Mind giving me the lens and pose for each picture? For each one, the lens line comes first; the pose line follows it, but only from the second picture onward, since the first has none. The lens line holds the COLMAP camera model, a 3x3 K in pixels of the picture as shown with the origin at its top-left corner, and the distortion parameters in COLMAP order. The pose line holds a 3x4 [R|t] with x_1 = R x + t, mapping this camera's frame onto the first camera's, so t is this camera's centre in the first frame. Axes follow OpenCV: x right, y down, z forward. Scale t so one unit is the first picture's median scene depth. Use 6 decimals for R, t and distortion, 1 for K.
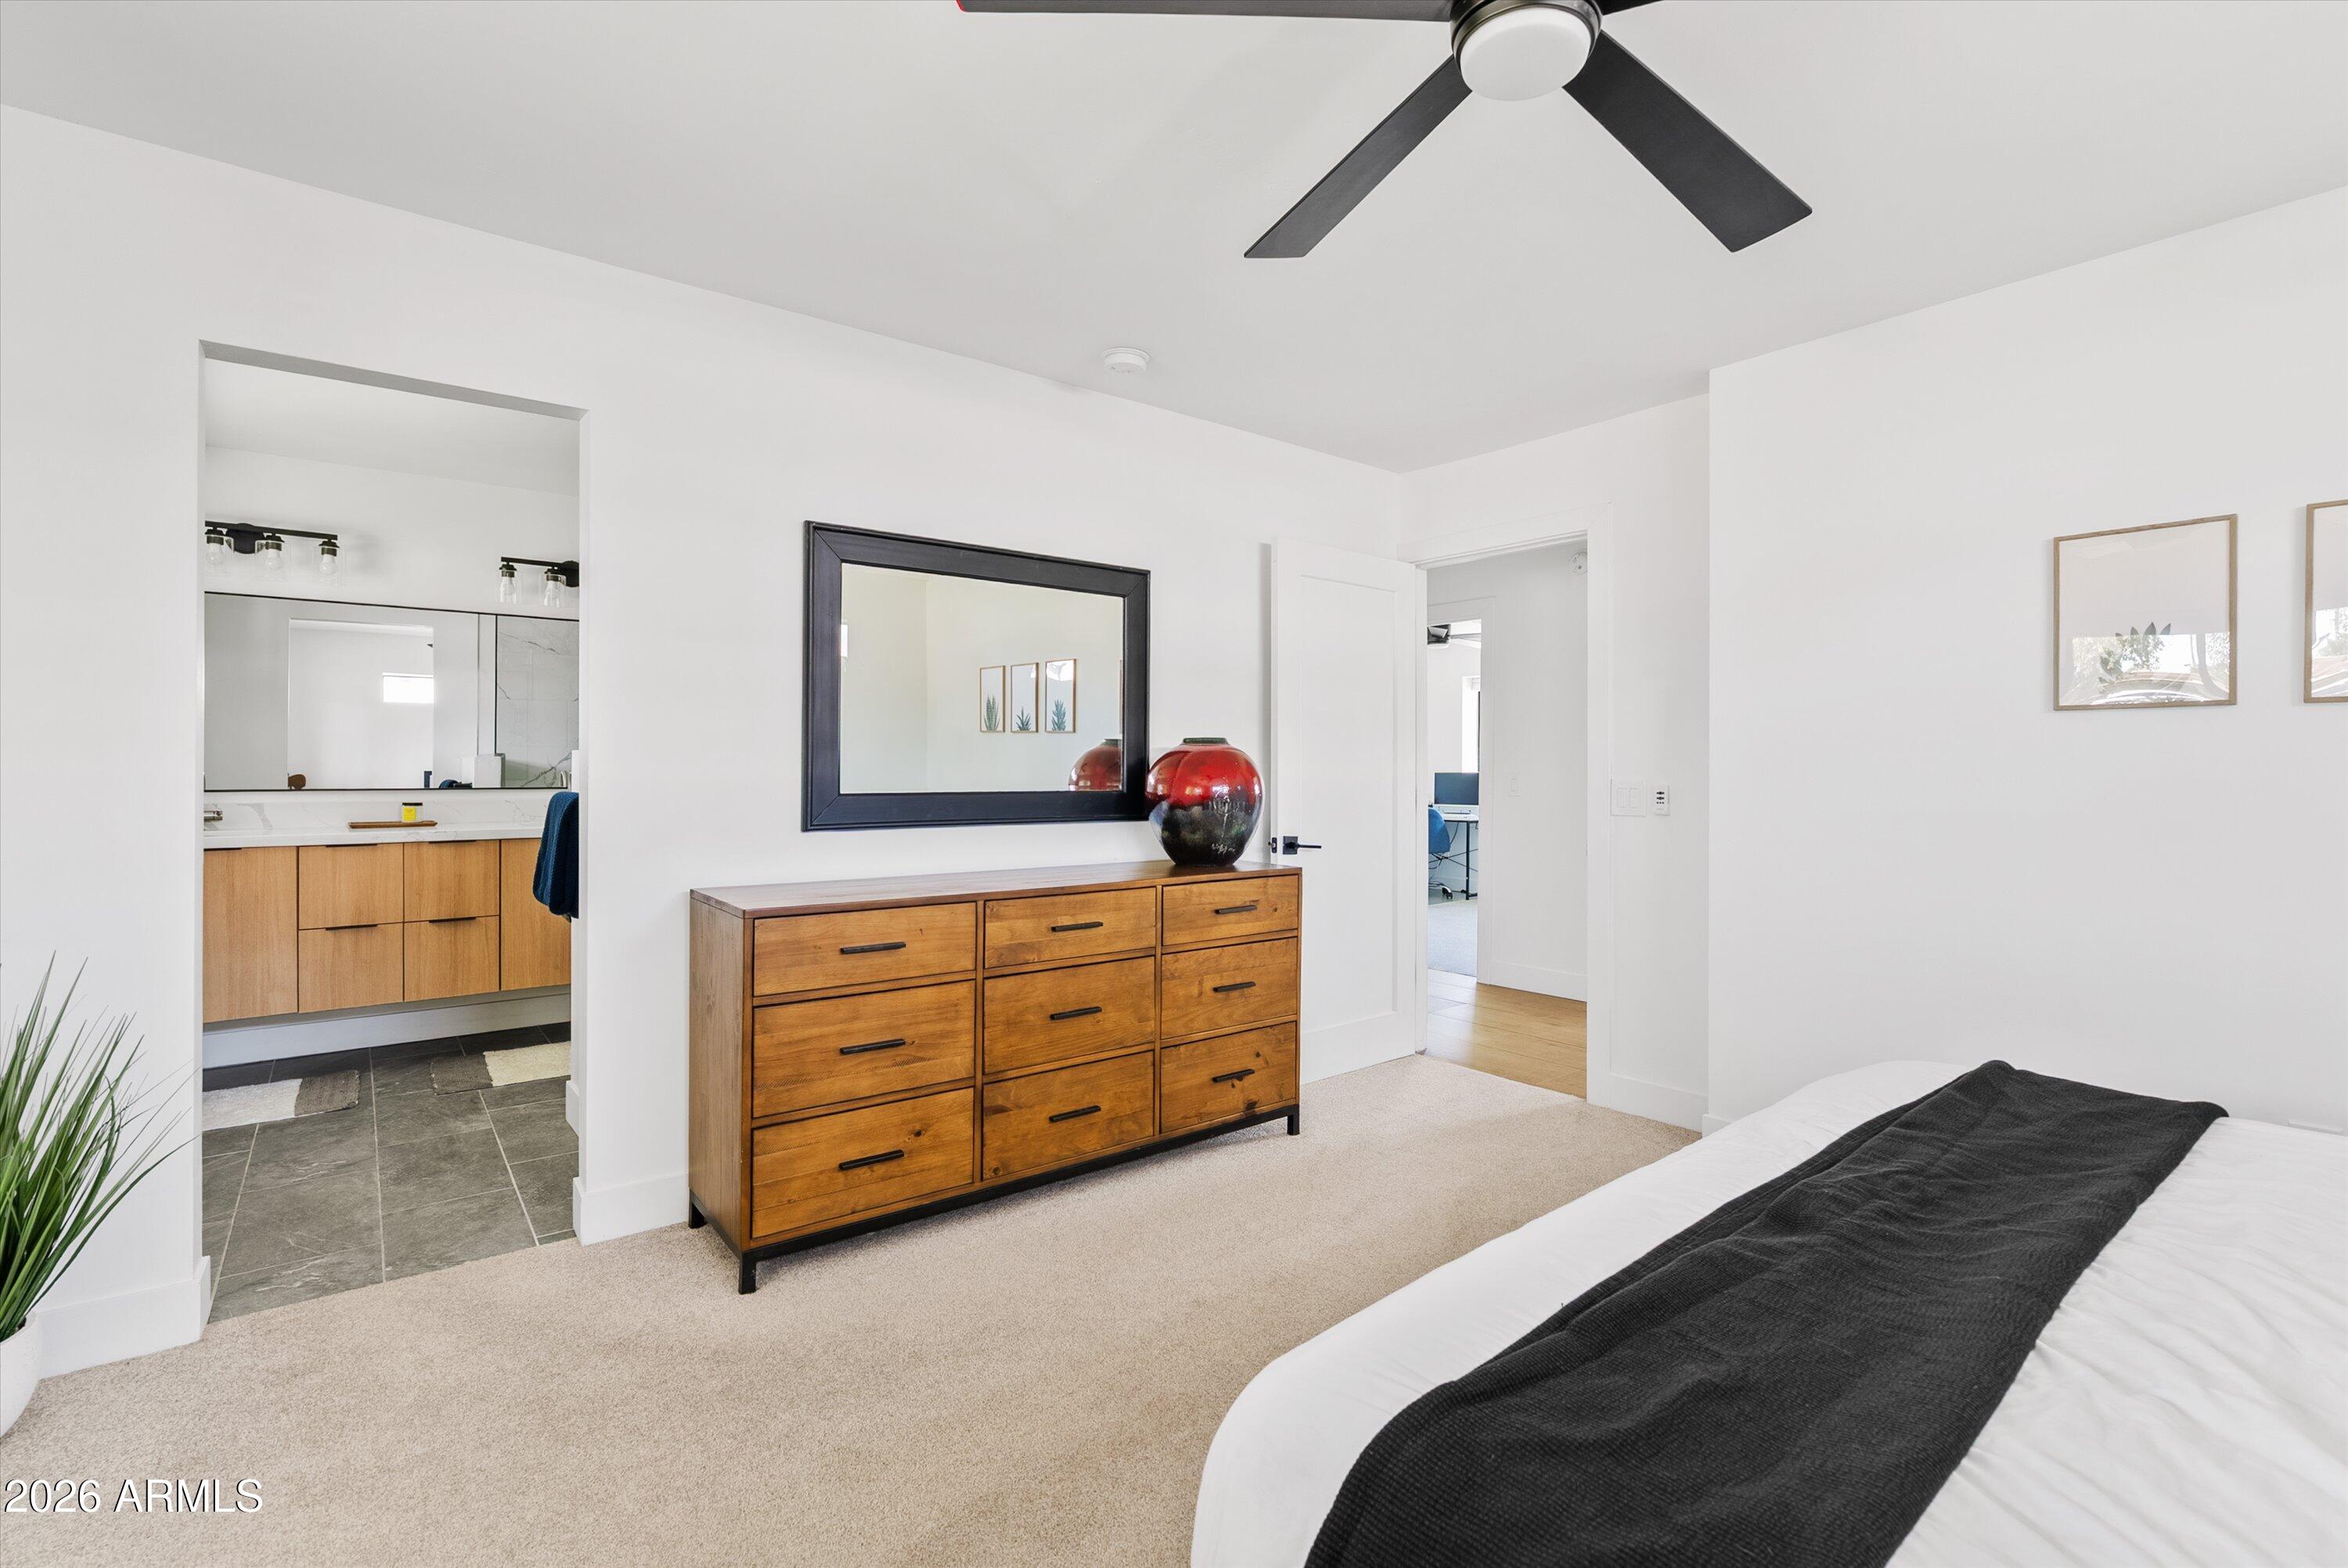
lens RADIAL K [[1060.4, 0, 1171.2], [0, 1060.4, 774.9], [0, 0, 1]] dist [-0.002688, -0.000800]
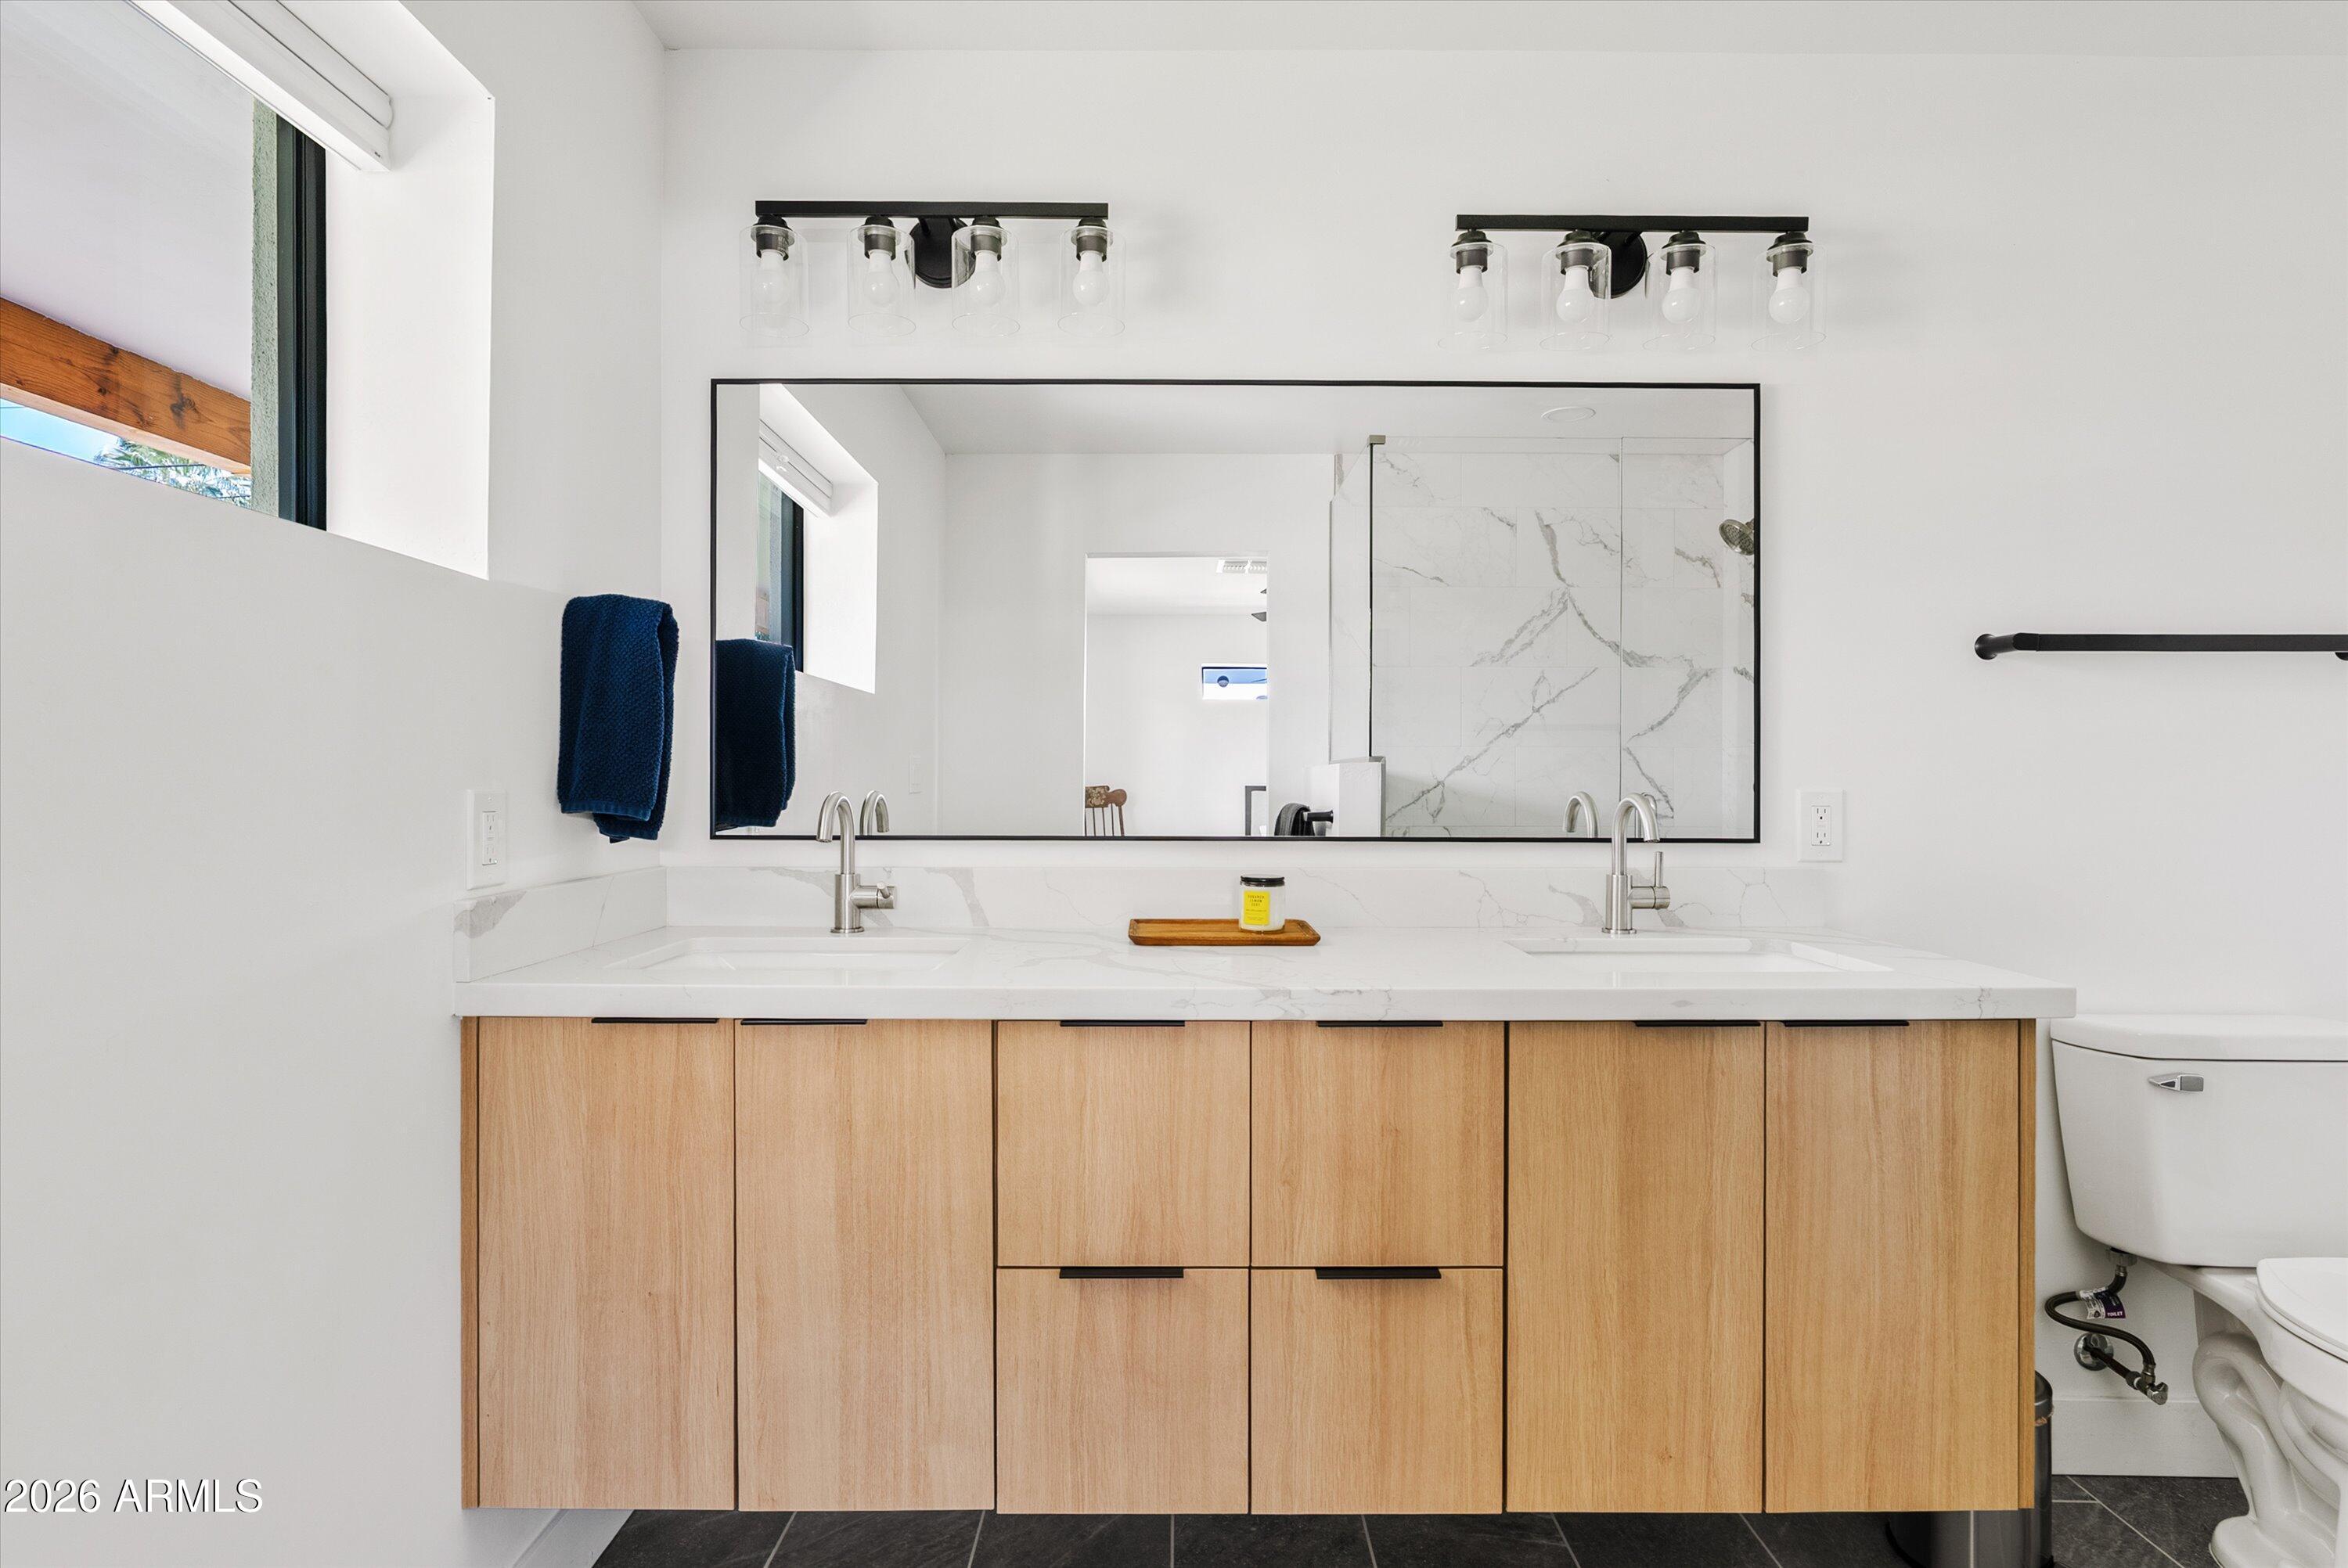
lens RADIAL K [[1060.4, 0, 1171.2], [0, 1060.4, 774.9], [0, 0, 1]] dist [-0.002688, -0.000800]
pose [[0.786628, -0.005271, -0.617404, -0.533337], [-0.002669, 0.999925, -0.011938, -0.006323], [0.617421, 0.011038, 0.786556, 0.715538]]
